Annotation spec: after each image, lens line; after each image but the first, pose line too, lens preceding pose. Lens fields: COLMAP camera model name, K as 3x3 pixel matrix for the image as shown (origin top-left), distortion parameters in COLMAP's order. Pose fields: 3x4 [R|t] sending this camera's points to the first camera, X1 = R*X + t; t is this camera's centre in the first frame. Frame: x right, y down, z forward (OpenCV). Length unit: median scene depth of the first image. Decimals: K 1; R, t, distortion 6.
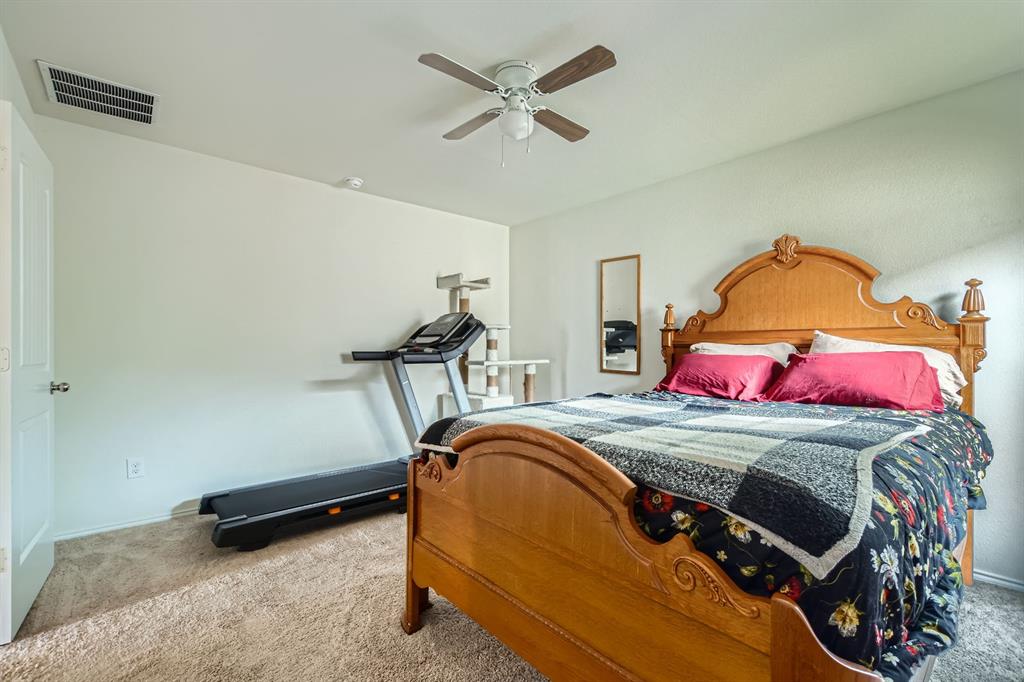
lens RADIAL K [[456.6, 0, 513.4], [0, 456.6, 344.4], [0, 0, 1]] dist [0.002470, 0.000330]
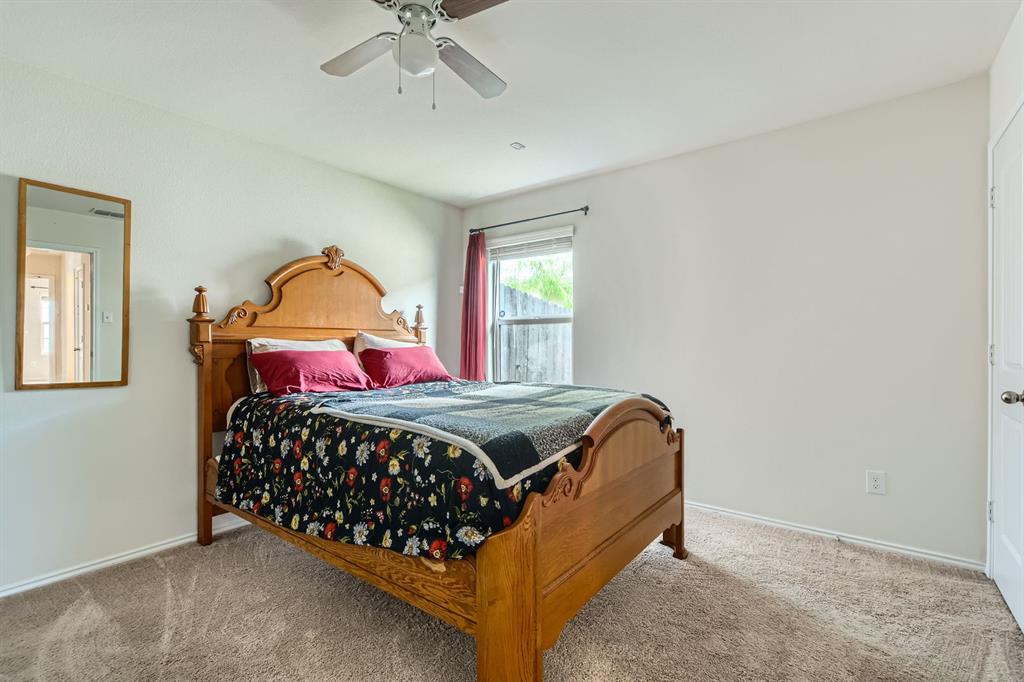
lens RADIAL K [[456.6, 0, 513.9], [0, 456.6, 343.6], [0, 0, 1]] dist [0.002470, 0.000330]
pose [[-0.183445, -0.000239, 0.983030, -0.607422], [-0.007832, 0.999969, -0.001219, 0.004499], [-0.982999, -0.007922, -0.183441, 0.751724]]
